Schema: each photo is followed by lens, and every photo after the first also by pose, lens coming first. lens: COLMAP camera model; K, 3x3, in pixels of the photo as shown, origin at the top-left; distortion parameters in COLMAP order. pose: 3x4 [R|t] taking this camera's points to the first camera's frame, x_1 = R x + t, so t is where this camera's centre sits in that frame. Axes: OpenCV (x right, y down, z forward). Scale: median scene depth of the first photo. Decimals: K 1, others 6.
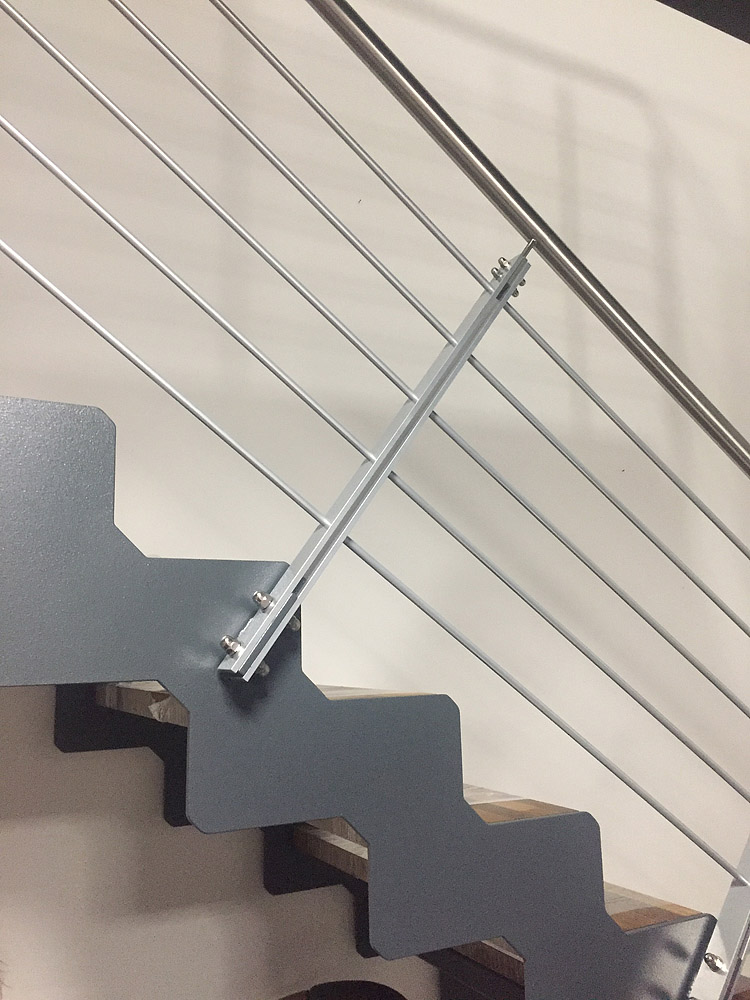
lens RADIAL K [[856.0, 0, 375.9], [0, 856.0, 499.2], [0, 0, 1]] dist [0.078182, -0.097533]
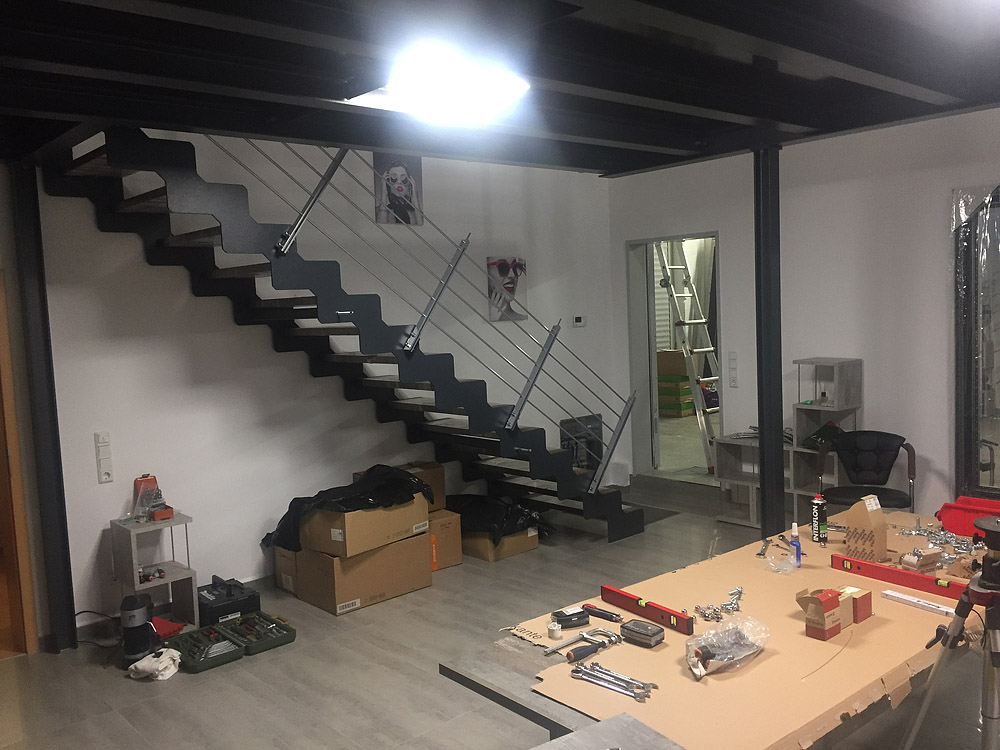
lens RADIAL K [[856.0, 0, 505.5], [0, 856.0, 377.7], [0, 0, 1]] dist [0.078182, -0.097533]
pose [[0.971126, -0.041450, 0.234940, -0.702623], [-0.016866, 0.970398, 0.240921, -0.728582], [-0.237971, -0.237927, 0.941680, -3.291014]]
